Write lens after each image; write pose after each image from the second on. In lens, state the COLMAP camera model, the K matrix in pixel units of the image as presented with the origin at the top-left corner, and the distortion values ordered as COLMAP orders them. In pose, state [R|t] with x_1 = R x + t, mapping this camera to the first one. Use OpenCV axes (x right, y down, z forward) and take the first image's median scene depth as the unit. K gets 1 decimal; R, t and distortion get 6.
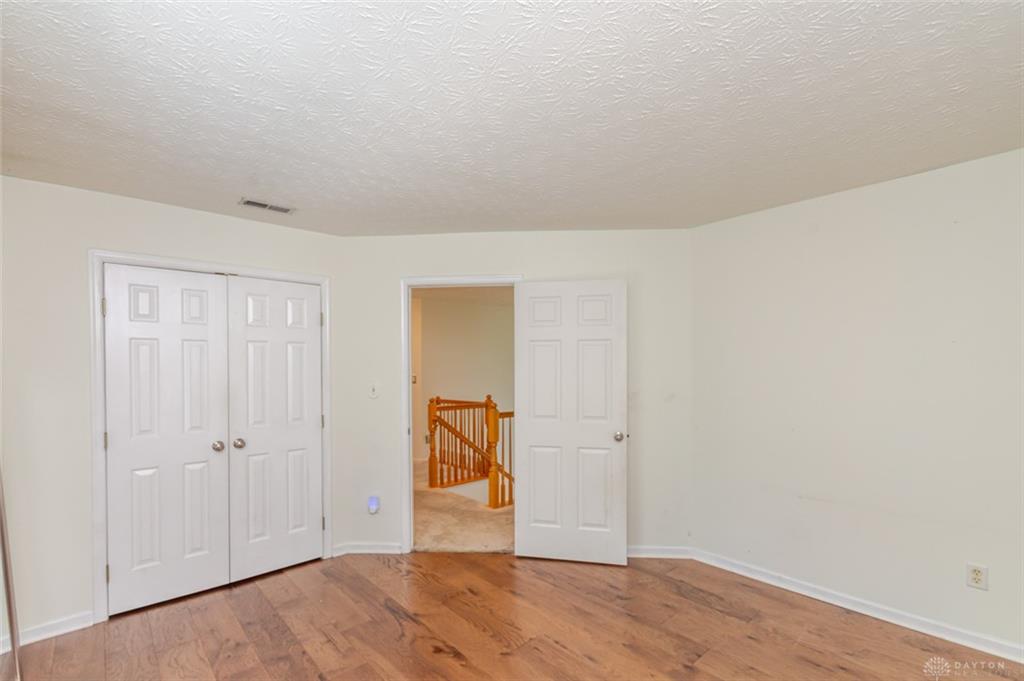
lens RADIAL K [[453.7, 0, 496.2], [0, 453.7, 361.4], [0, 0, 1]] dist [-0.001942, -0.001127]
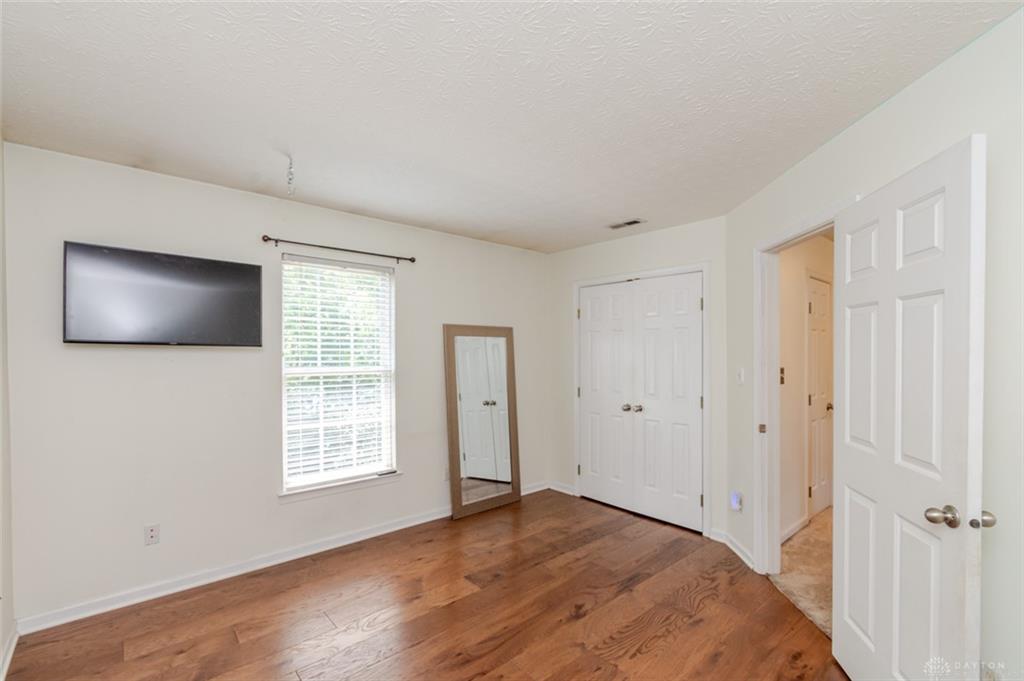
lens RADIAL K [[453.7, 0, 509.3], [0, 453.7, 348.9], [0, 0, 1]] dist [-0.001942, -0.001127]
pose [[0.013947, 0.005461, -0.999888, 0.736400], [0.008098, 0.999952, 0.005574, 0.000343], [0.999870, -0.008175, 0.013902, 0.620171]]
